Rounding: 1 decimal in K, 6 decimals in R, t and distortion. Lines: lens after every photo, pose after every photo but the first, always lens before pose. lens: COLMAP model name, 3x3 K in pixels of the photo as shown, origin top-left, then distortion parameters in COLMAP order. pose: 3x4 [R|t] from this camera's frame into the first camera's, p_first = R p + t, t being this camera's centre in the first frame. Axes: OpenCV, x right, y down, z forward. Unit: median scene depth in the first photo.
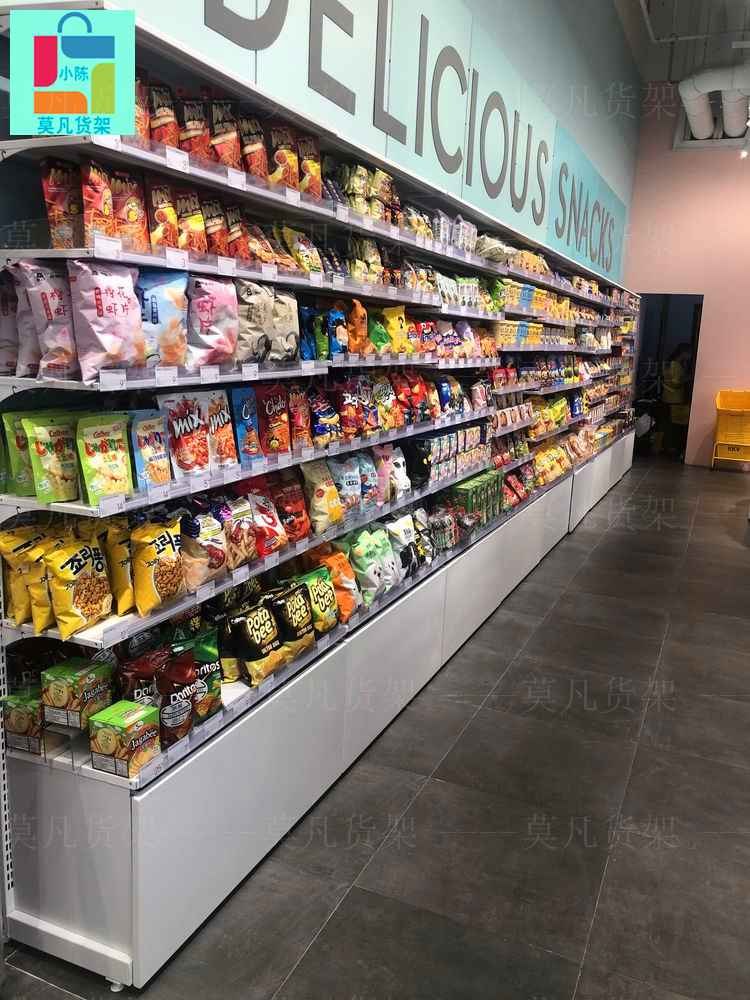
lens RADIAL K [[837.8, 0, 377.4], [0, 837.8, 493.0], [0, 0, 1]] dist [0.014214, 0.009315]
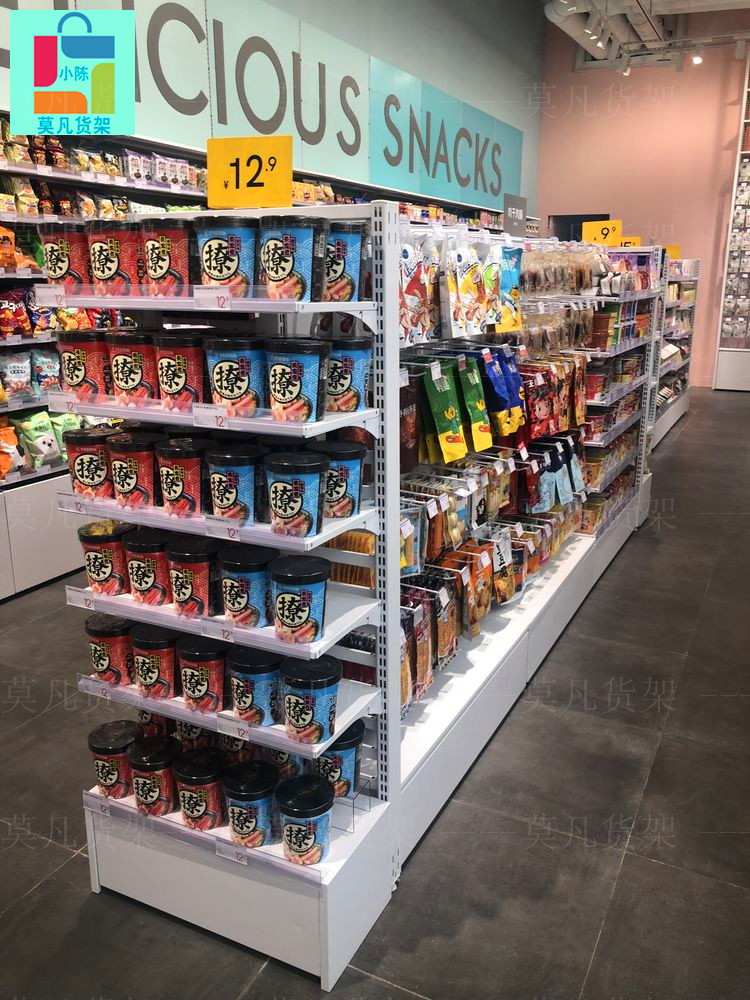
lens RADIAL K [[837.8, 0, 372.7], [0, 837.8, 480.8], [0, 0, 1]] dist [0.014214, 0.009315]
pose [[0.997624, -0.025699, -0.063917, 0.662481], [0.029218, 0.998074, 0.054731, 0.111894], [0.062387, -0.056469, 0.996453, -0.282337]]
